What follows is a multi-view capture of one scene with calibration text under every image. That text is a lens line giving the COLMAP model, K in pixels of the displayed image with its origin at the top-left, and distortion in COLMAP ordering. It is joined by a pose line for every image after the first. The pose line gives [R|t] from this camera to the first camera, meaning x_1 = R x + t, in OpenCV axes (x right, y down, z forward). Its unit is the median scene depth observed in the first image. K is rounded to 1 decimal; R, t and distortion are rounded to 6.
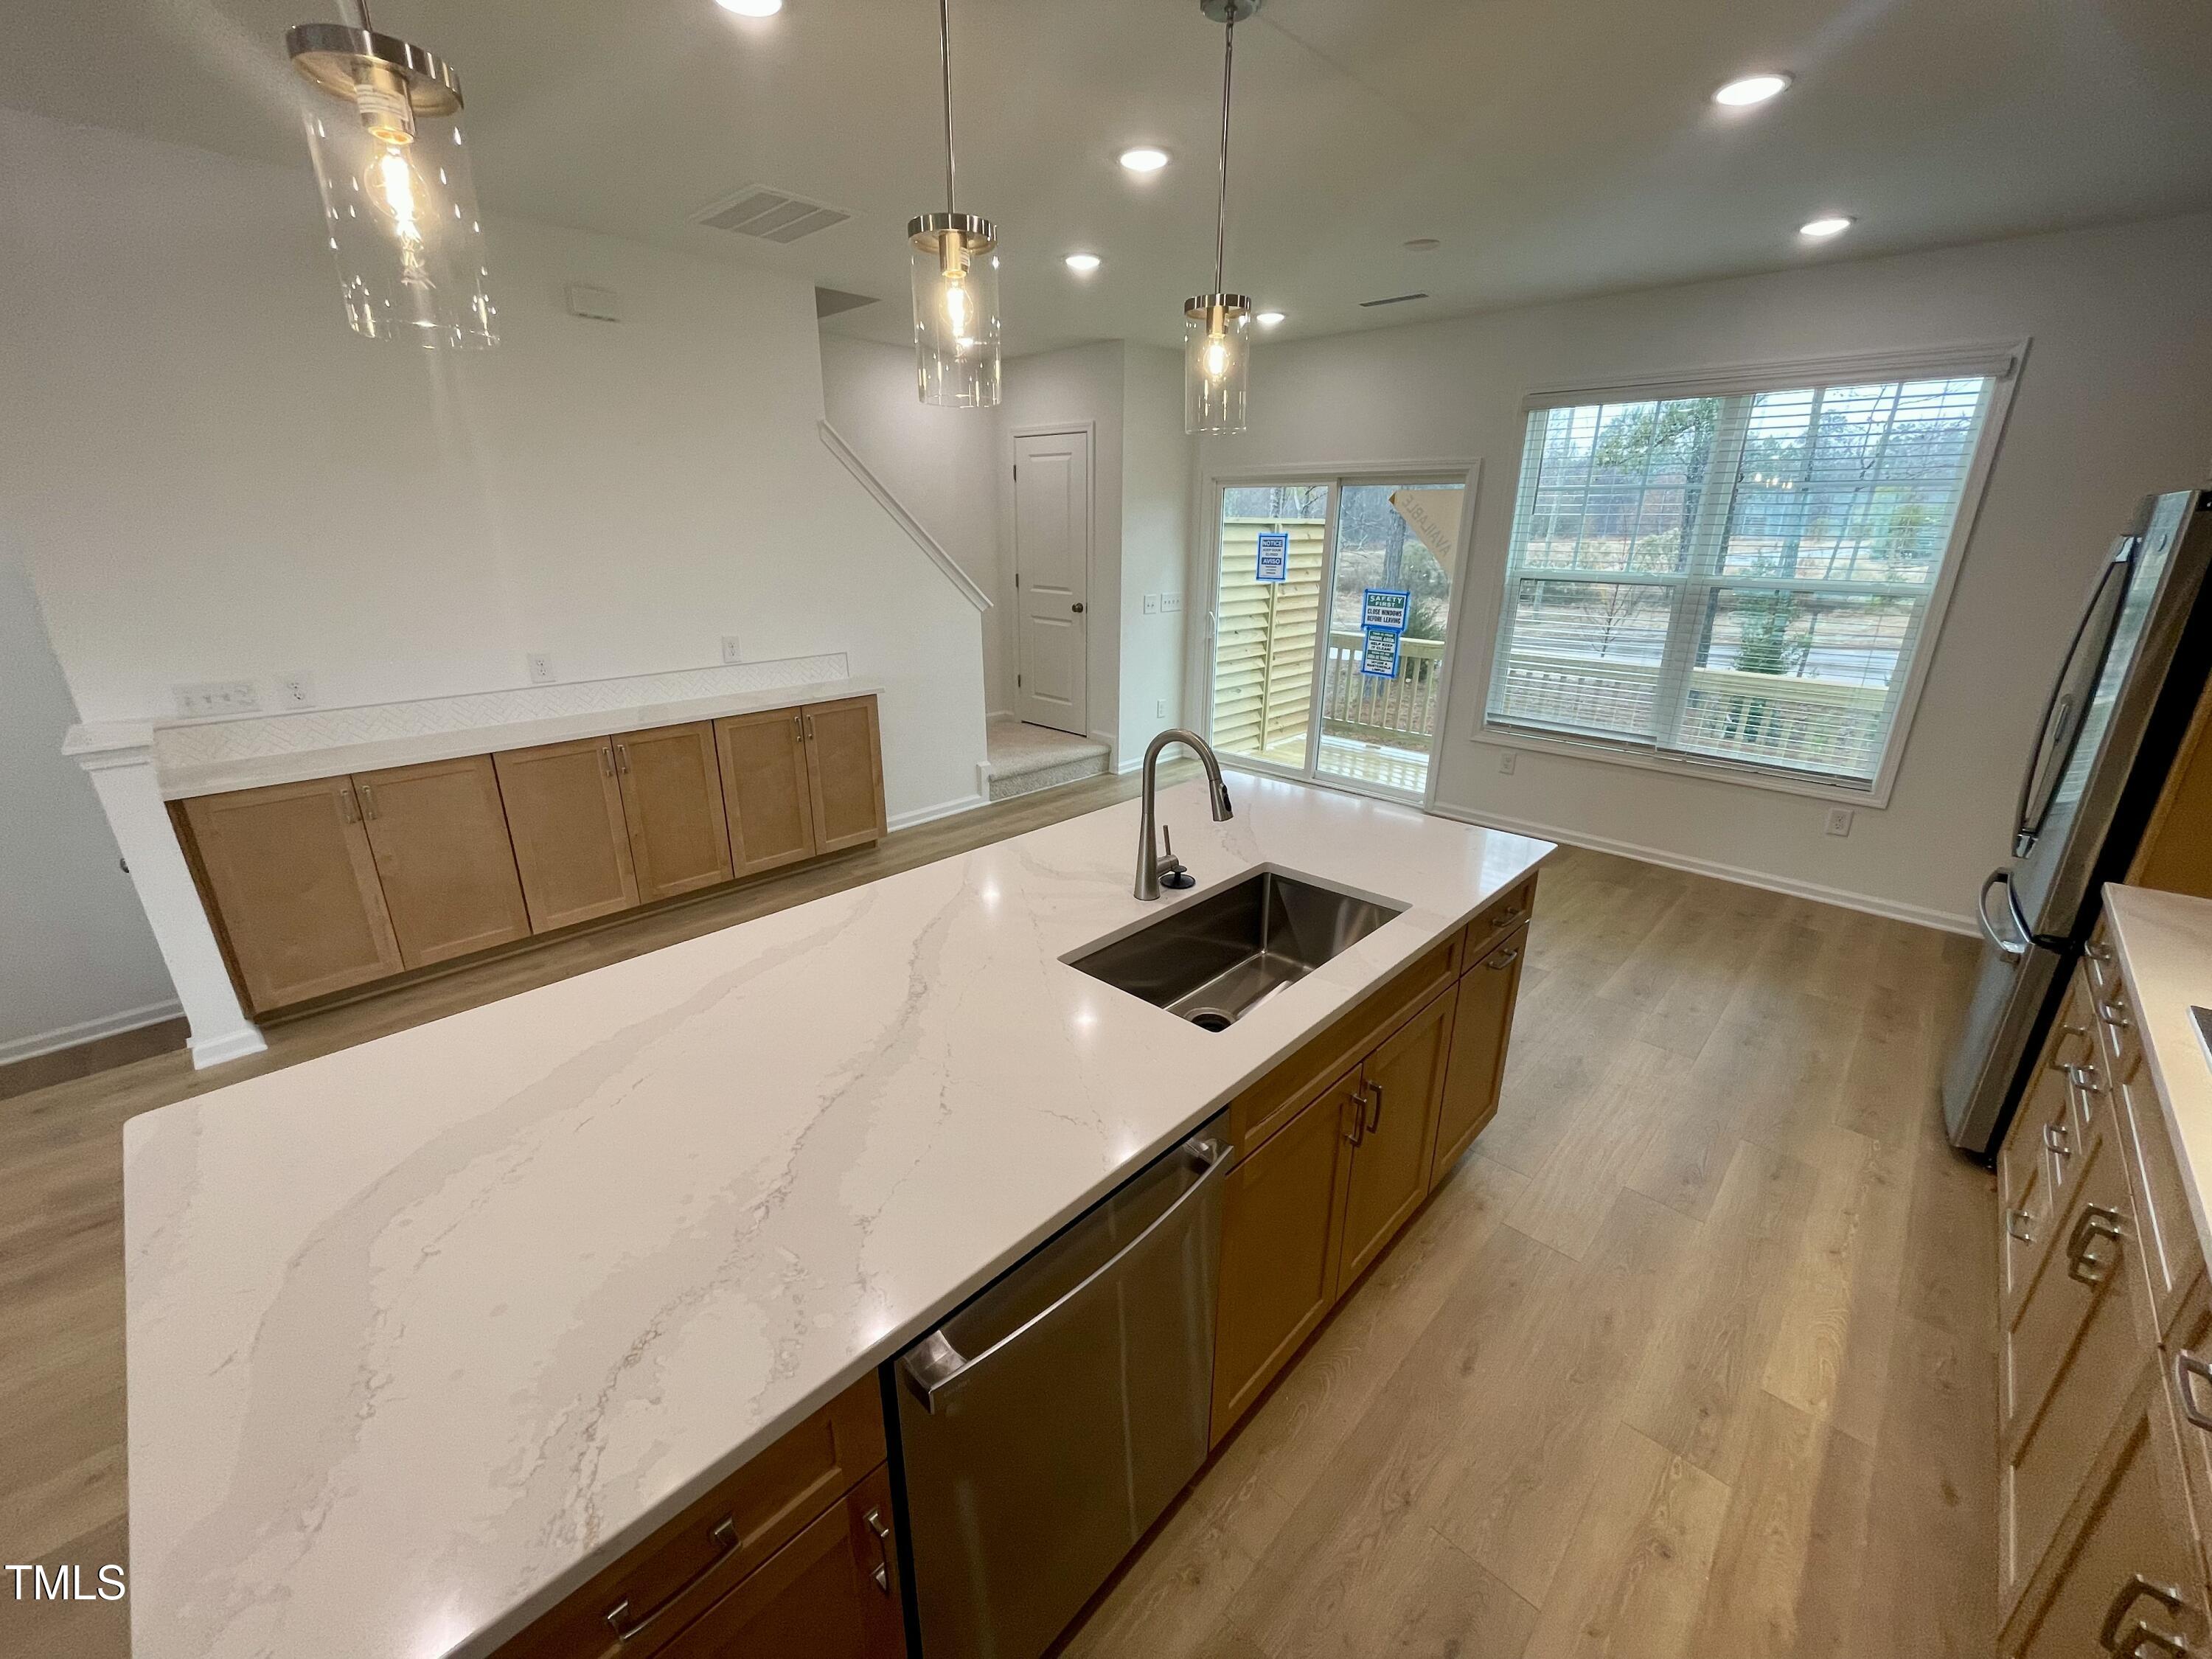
lens RADIAL K [[888.7, 0, 1102.8], [0, 888.7, 827.4], [0, 0, 1]] dist [-0.002967, 0.000039]
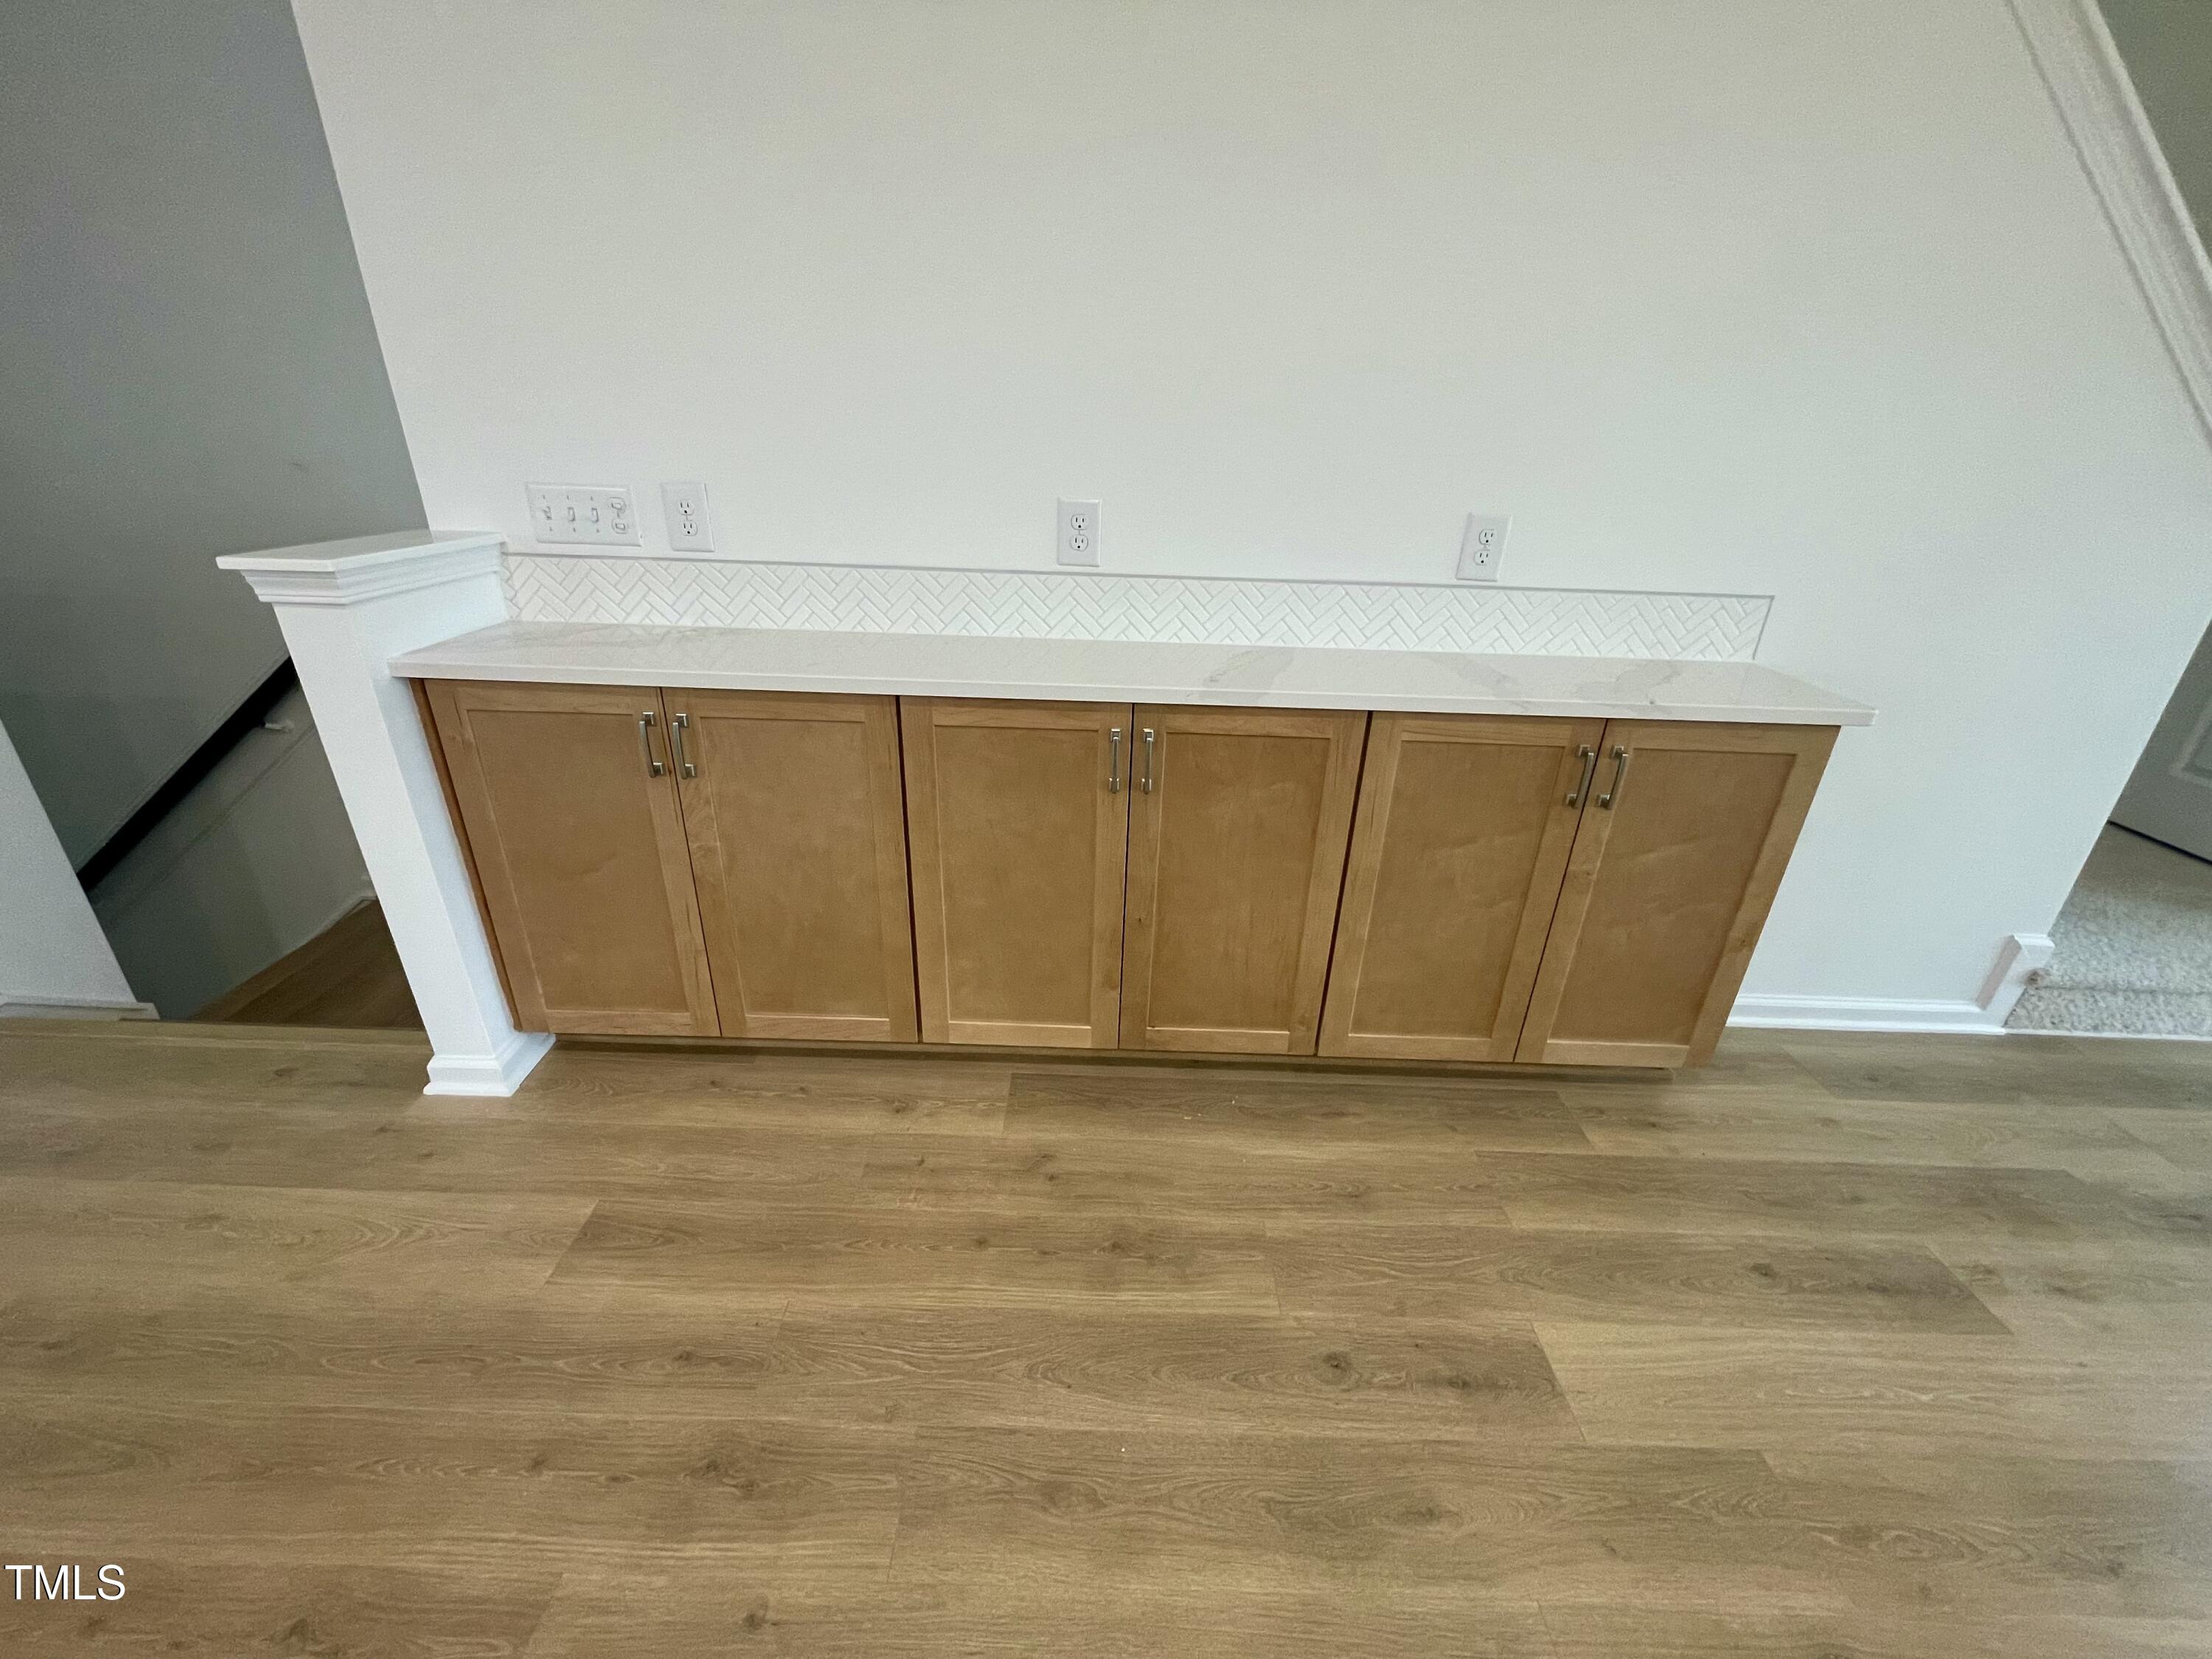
lens RADIAL K [[888.7, 0, 1102.8], [0, 888.7, 827.4], [0, 0, 1]] dist [-0.002967, 0.000039]
pose [[0.676325, 0.316386, -0.665195, -0.226156], [-0.266712, 0.946964, 0.179230, -0.106843], [0.686622, 0.056198, 0.724839, 0.598205]]
